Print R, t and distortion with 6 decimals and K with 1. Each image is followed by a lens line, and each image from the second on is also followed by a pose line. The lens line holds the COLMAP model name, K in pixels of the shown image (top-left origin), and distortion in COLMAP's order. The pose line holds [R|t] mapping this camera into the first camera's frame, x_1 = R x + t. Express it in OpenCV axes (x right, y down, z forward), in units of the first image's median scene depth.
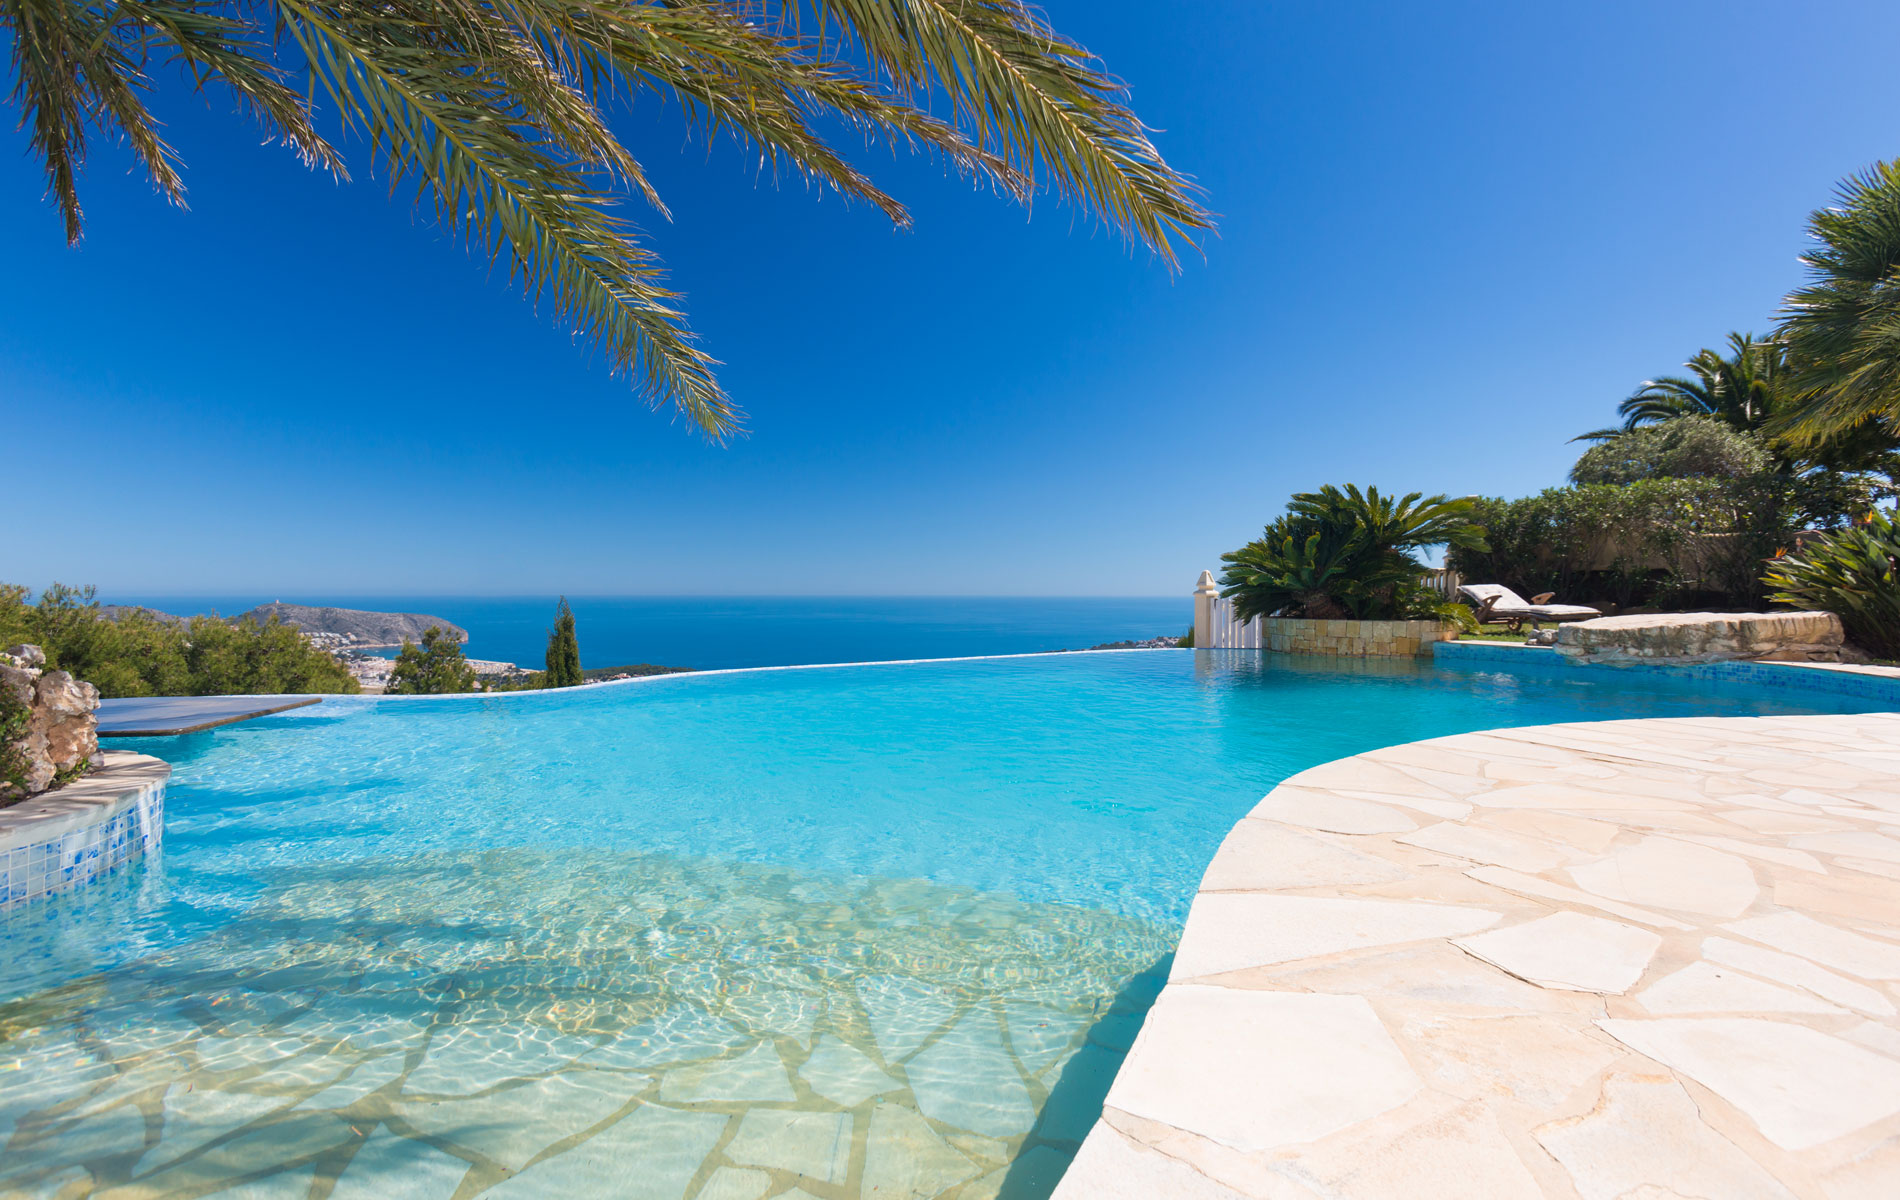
lens RADIAL K [[849.5, 0, 955.3], [0, 849.5, 595.7], [0, 0, 1]] dist [0.008832, 0.002954]
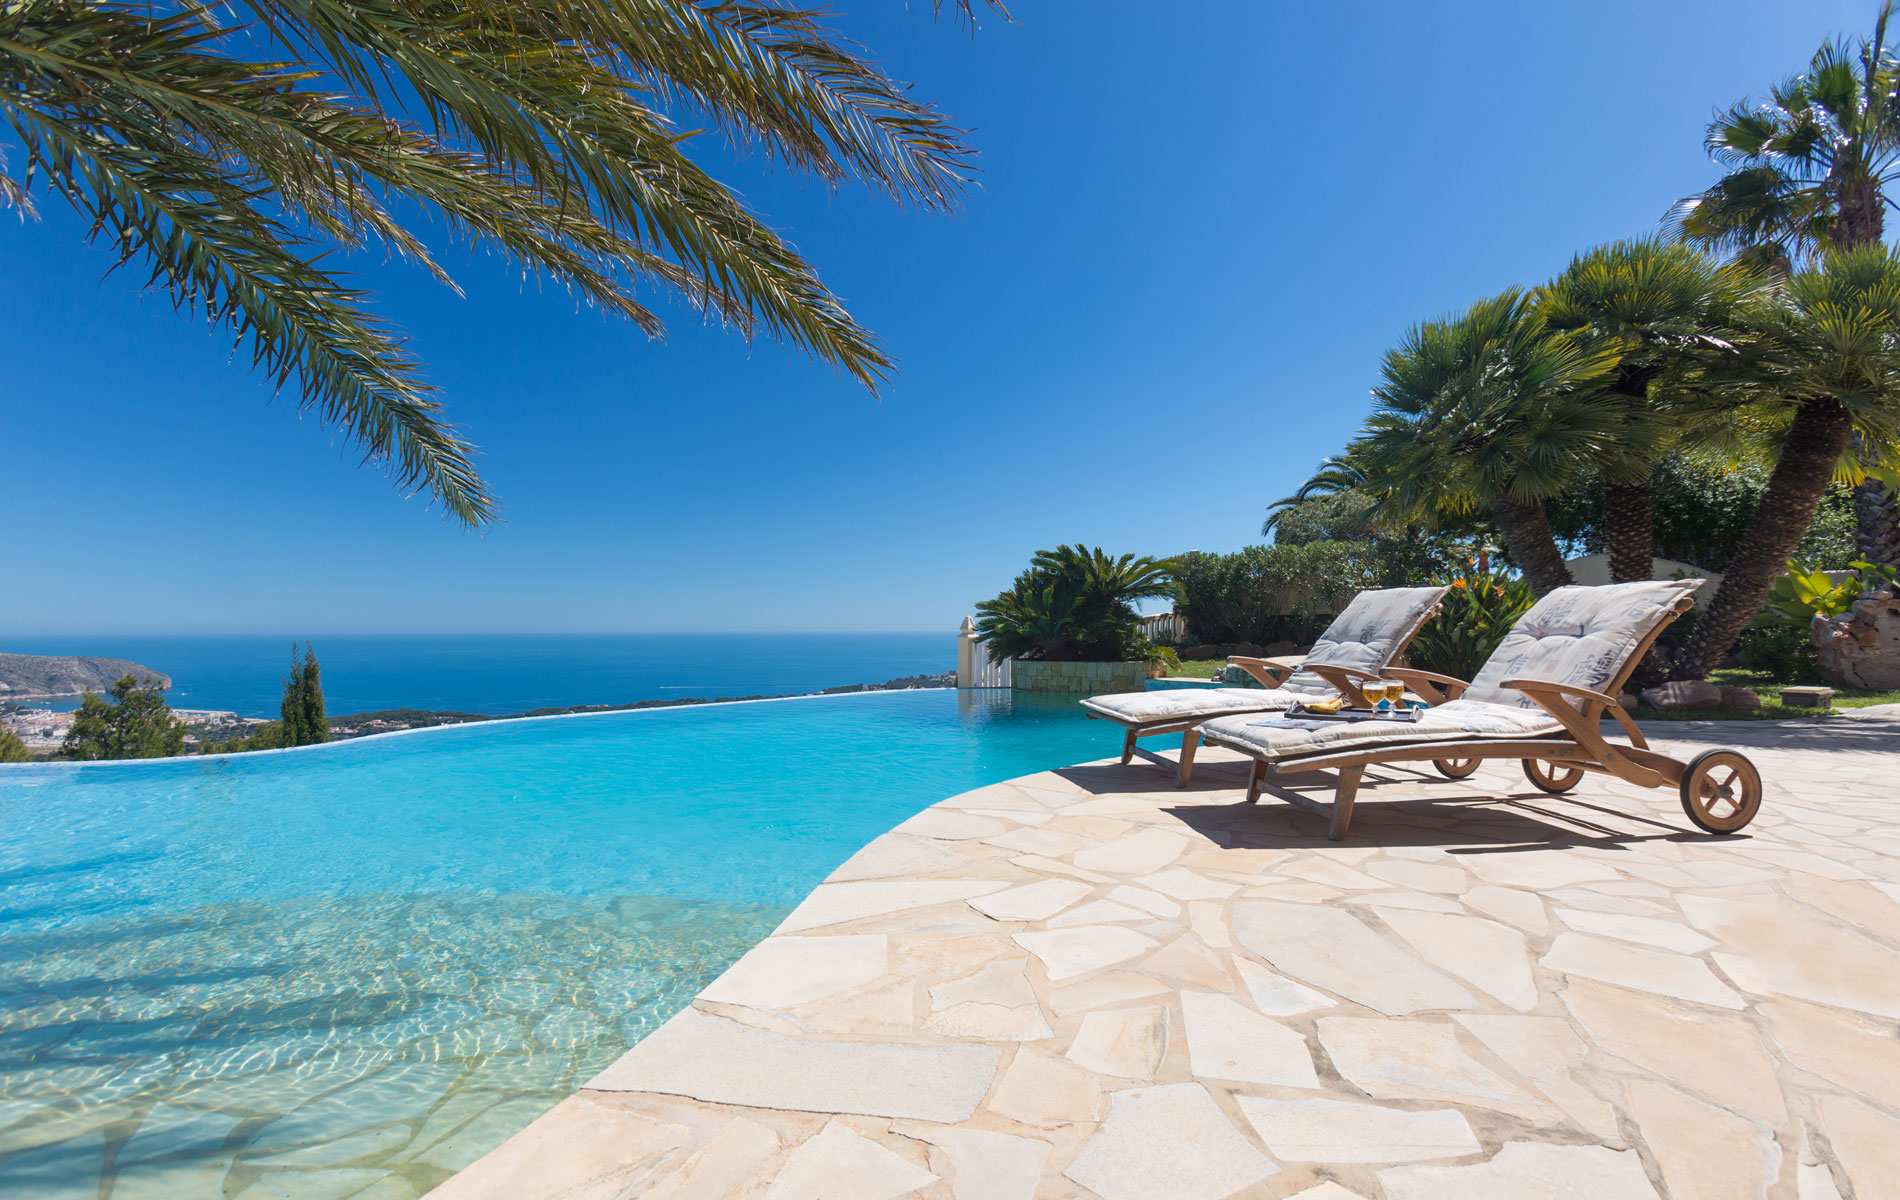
lens RADIAL K [[849.5, 0, 948.0], [0, 849.5, 625.7], [0, 0, 1]] dist [0.008832, 0.002954]
pose [[0.976124, -0.004399, 0.217170, 0.034699], [0.005187, 0.999982, -0.003057, -0.017646], [-0.217153, 0.004111, 0.976129, -0.092465]]
